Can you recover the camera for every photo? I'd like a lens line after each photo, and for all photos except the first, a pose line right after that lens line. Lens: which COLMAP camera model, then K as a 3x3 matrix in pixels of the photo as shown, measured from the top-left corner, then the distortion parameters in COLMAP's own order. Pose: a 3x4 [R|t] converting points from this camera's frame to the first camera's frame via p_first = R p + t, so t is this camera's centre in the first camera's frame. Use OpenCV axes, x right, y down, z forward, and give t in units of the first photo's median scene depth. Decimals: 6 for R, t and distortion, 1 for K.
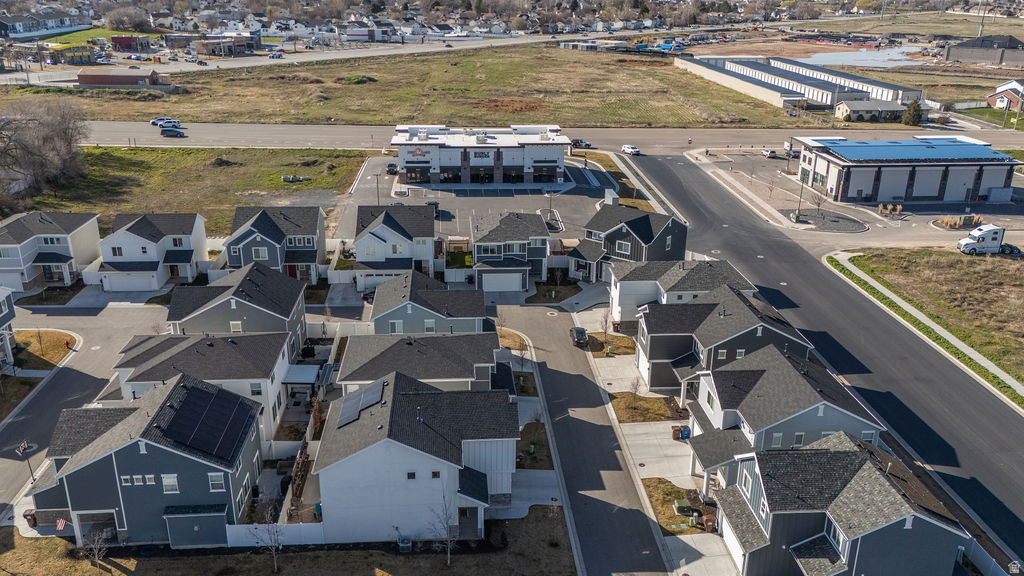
lens RADIAL K [[835.5, 0, 513.3], [0, 835.5, 309.2], [0, 0, 1]] dist [0.121506, -0.141294]
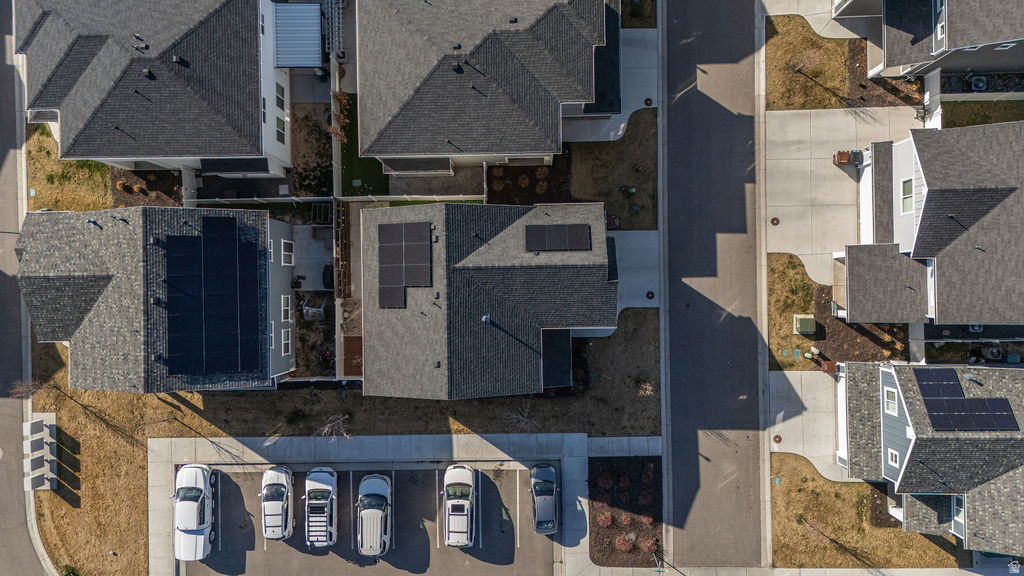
lens RADIAL K [[750.1, 0, 512.1], [0, 750.1, 302.6], [0, 0, 1]] dist [0.097307, -0.099164]
pose [[0.997213, 0.059972, -0.044391, -0.055101], [0.019014, 0.371047, 0.928420, -0.470819], [0.072150, -0.926676, 0.368872, 0.718753]]
